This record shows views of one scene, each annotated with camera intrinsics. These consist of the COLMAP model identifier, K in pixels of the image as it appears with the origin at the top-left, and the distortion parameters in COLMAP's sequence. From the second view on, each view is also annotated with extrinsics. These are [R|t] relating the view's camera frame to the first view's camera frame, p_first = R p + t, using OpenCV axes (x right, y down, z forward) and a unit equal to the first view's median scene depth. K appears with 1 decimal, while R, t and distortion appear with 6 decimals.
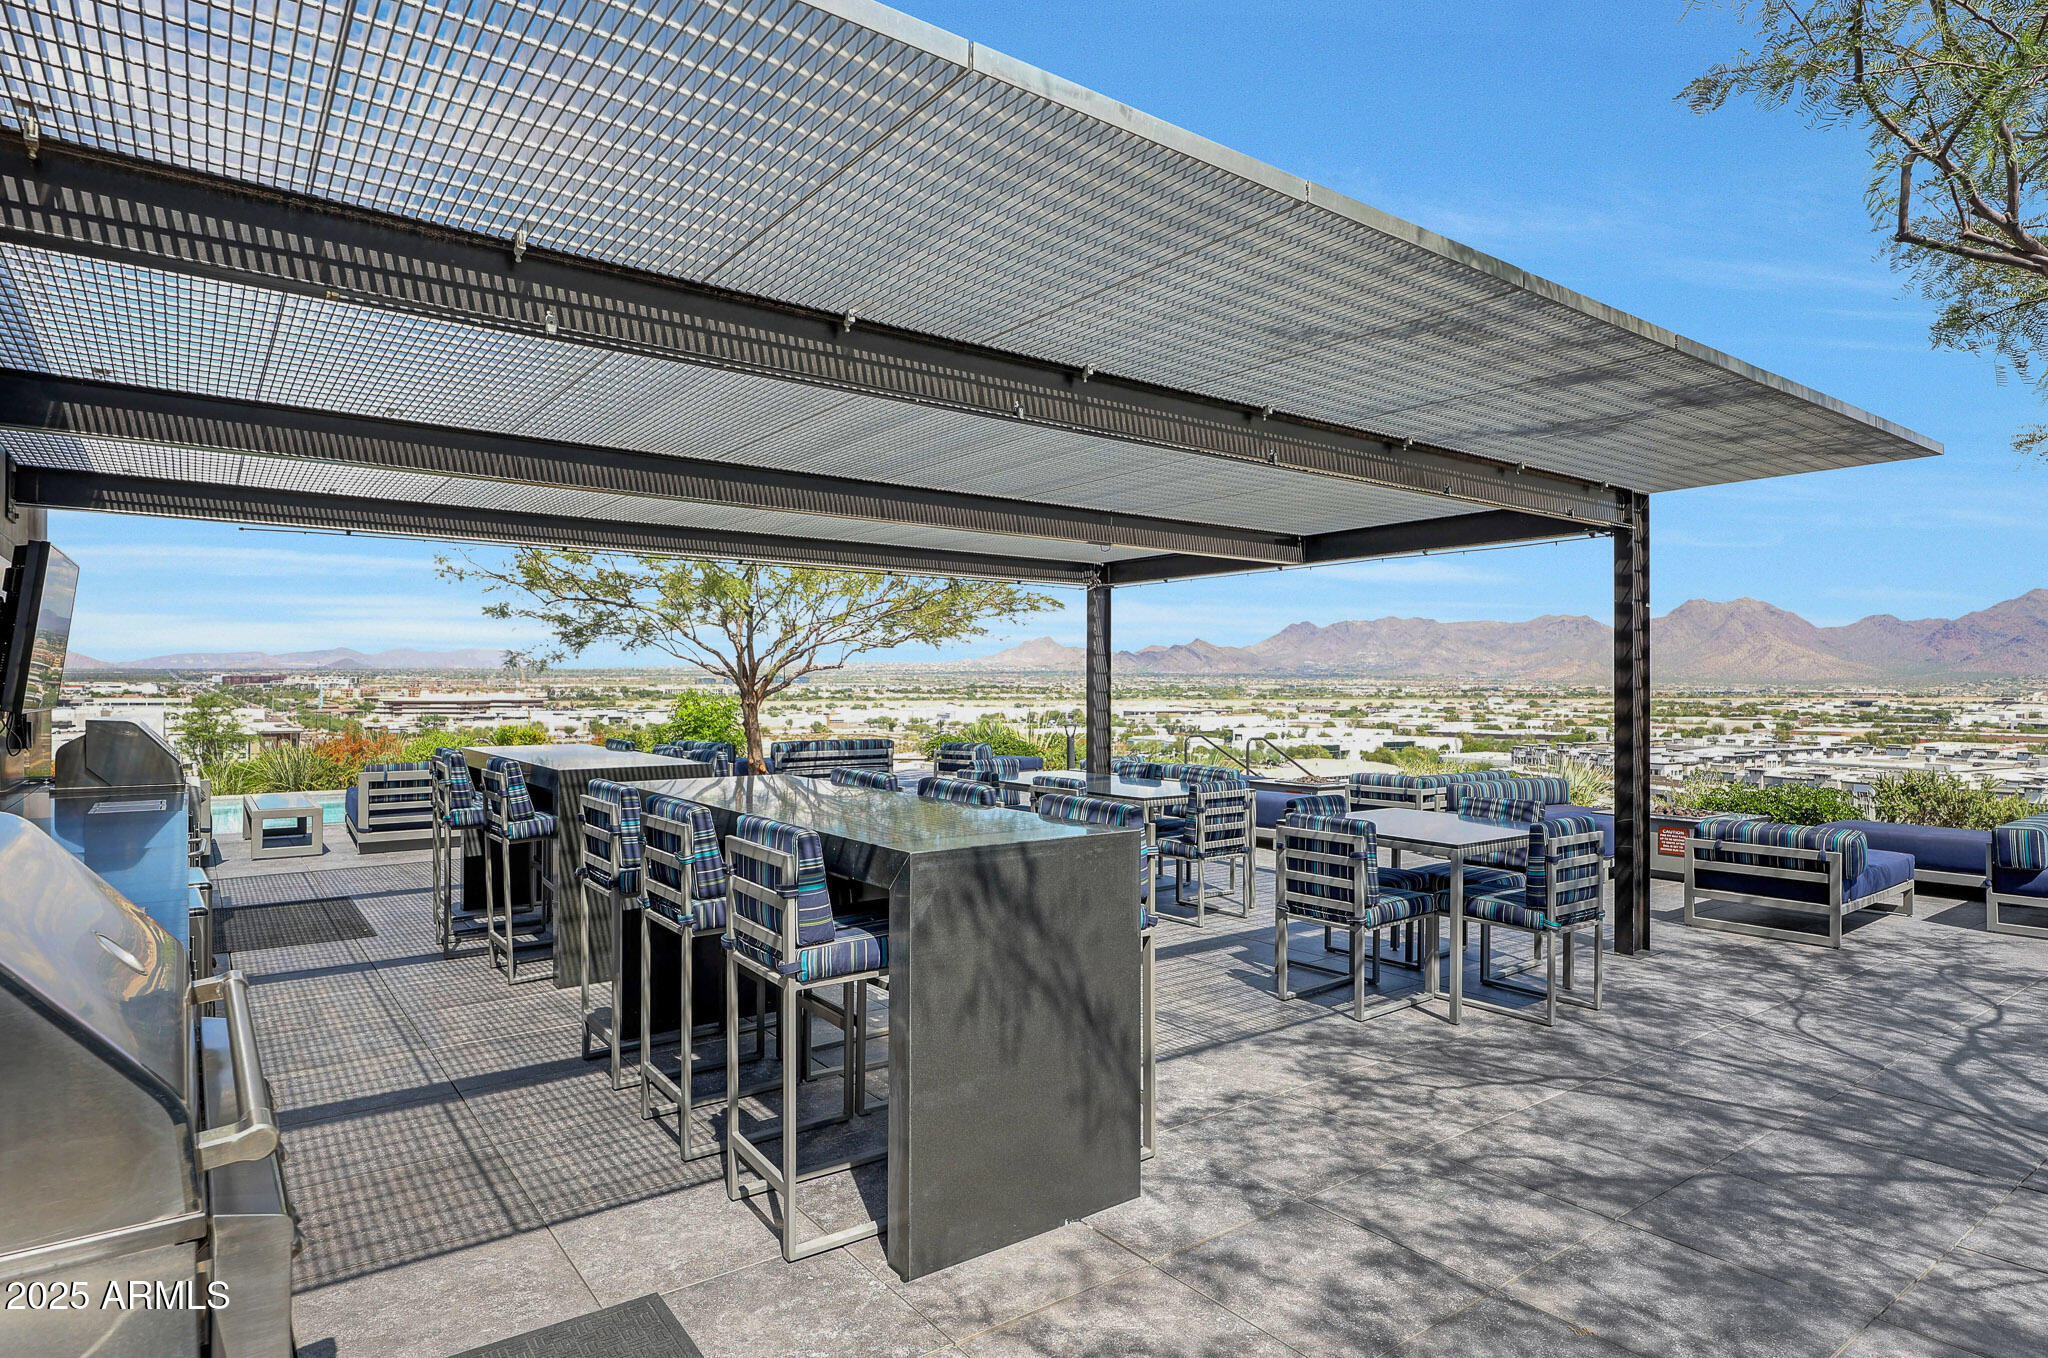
lens RADIAL K [[1123.9, 0, 1041.0], [0, 1123.9, 682.6], [0, 0, 1]] dist [0.014977, -0.002799]
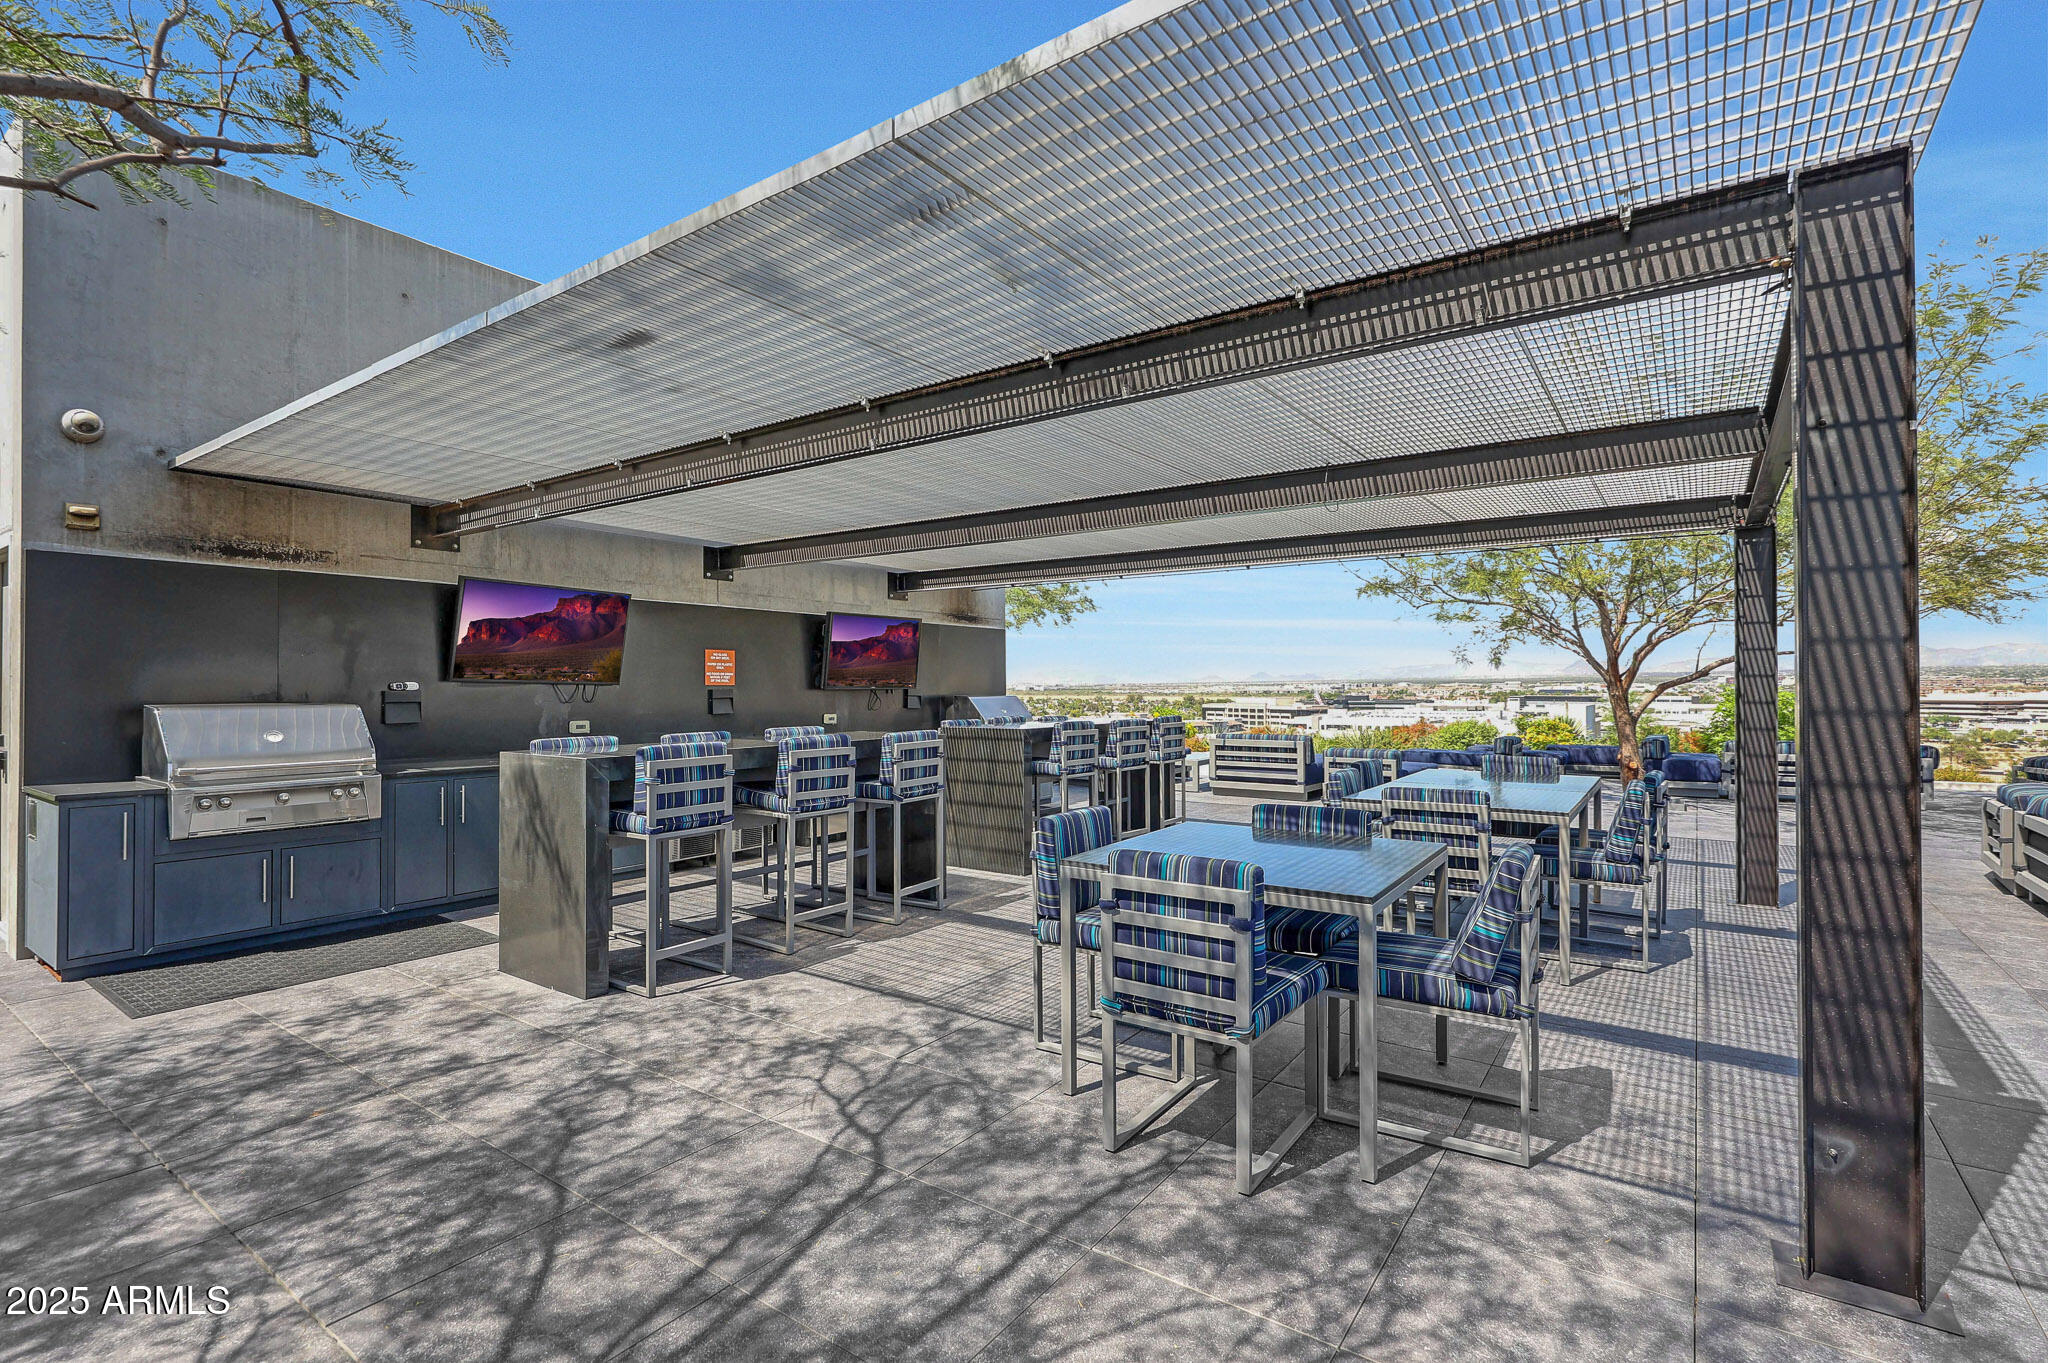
lens RADIAL K [[954.1, 0, 1023.0], [0, 954.1, 687.2], [0, 0, 1]] dist [0.007835, 0.000483]
pose [[0.290481, -0.006100, -0.956861, 1.203022], [0.008783, 0.999955, -0.003708, 0.034386], [0.956840, -0.007327, 0.290521, 0.958199]]
